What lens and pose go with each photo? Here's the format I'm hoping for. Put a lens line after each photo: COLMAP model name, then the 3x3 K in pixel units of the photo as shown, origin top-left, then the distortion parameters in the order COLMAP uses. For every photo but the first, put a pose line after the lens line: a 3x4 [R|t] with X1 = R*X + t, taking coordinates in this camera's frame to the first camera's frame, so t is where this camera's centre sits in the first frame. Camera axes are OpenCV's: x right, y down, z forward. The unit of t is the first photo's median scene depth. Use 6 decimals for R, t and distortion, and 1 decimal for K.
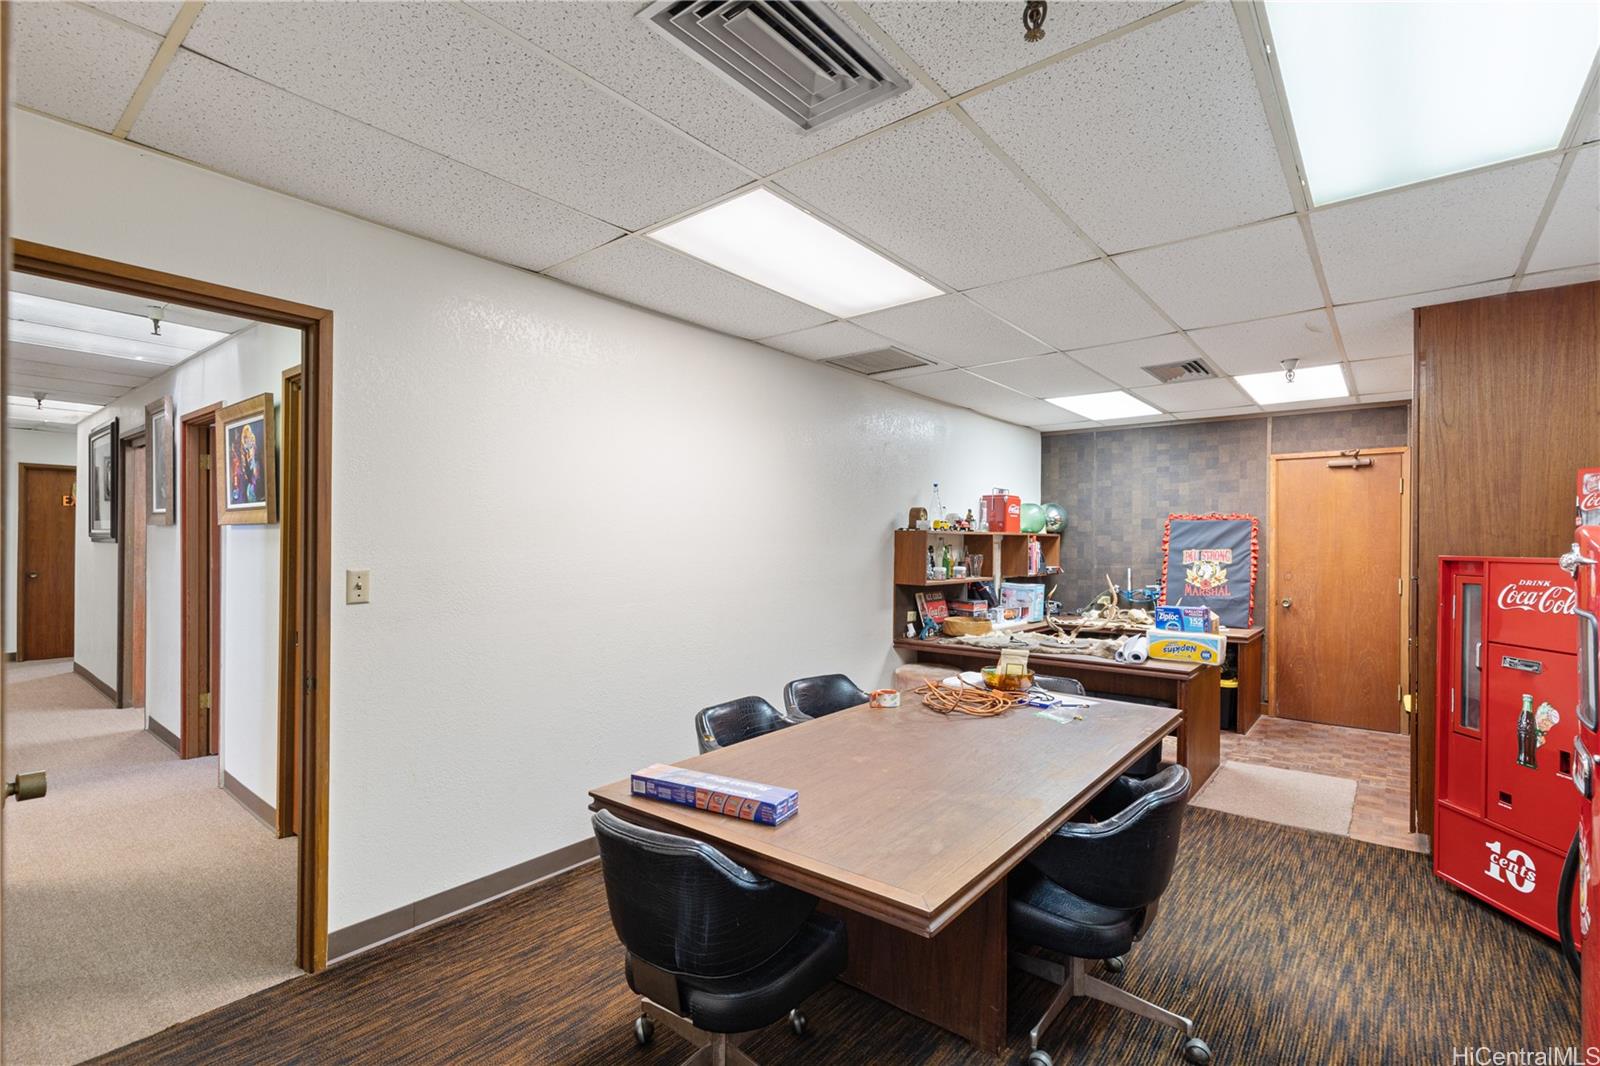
lens RADIAL K [[731.8, 0, 805.6], [0, 731.8, 536.5], [0, 0, 1]] dist [0.000336, -0.000074]
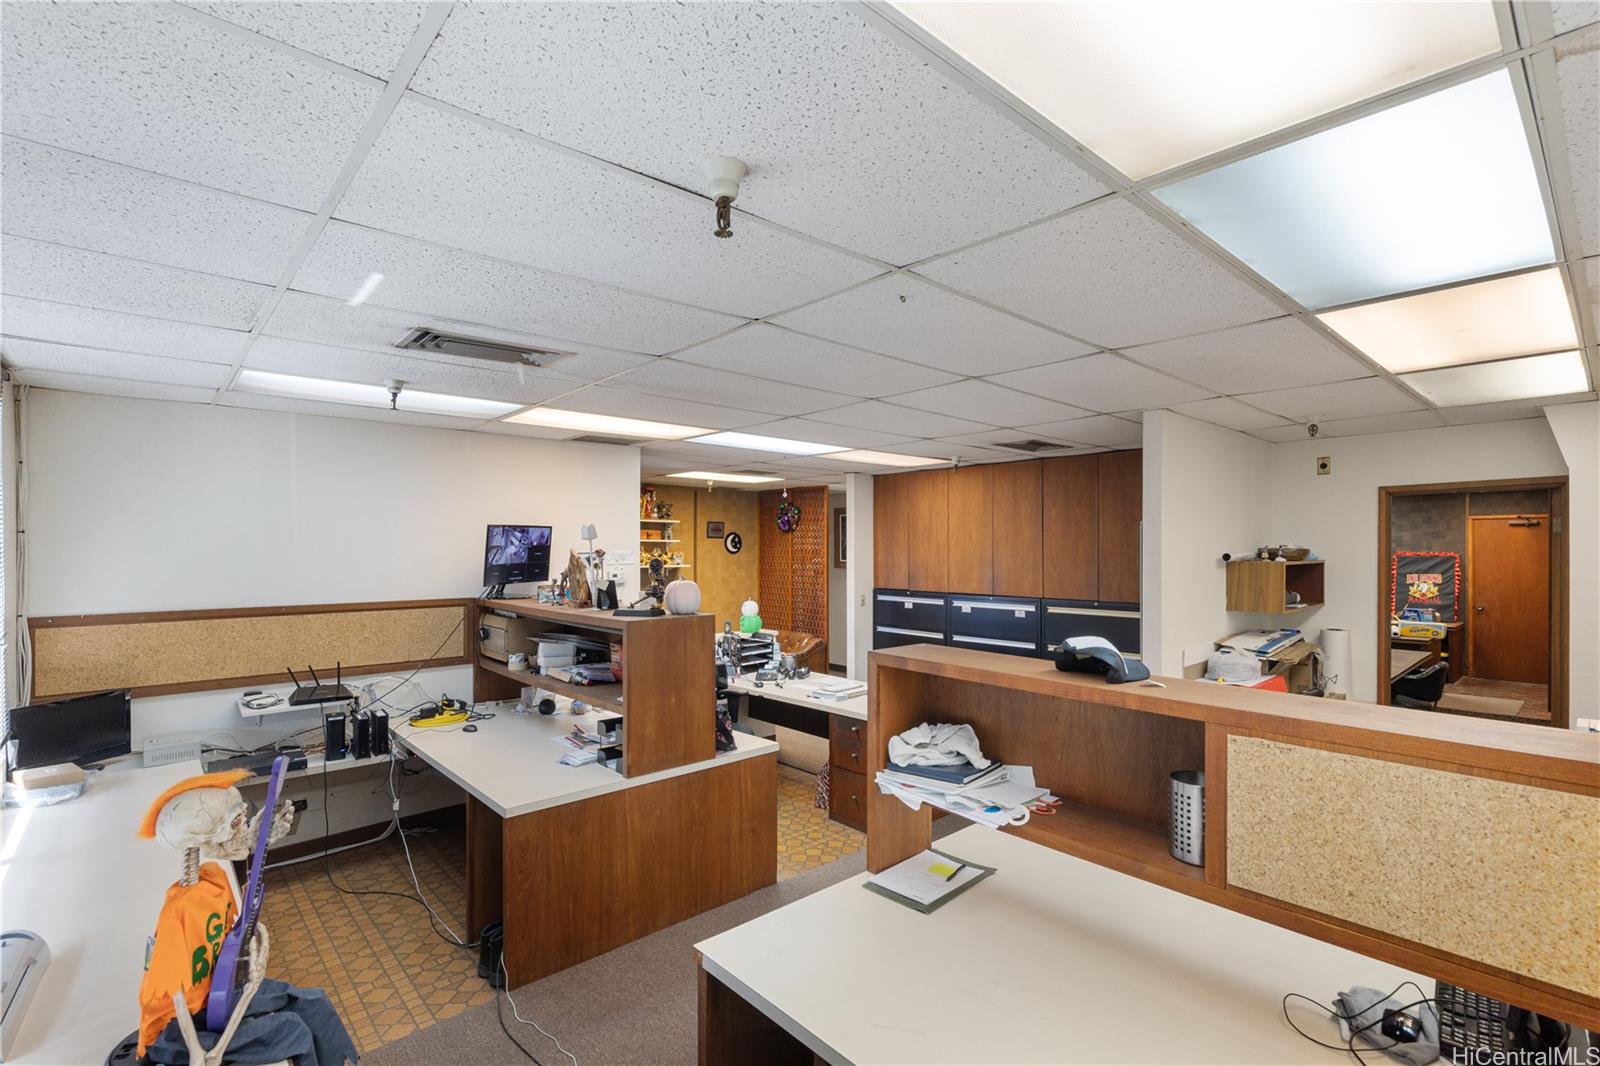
lens RADIAL K [[731.8, 0, 794.5], [0, 731.8, 543.1], [0, 0, 1]] dist [0.000336, -0.000074]
pose [[0.987455, -0.007621, -0.157719, -0.591768], [0.008147, 0.999963, 0.002687, -0.069153], [0.157693, -0.003938, 0.987480, -0.848595]]
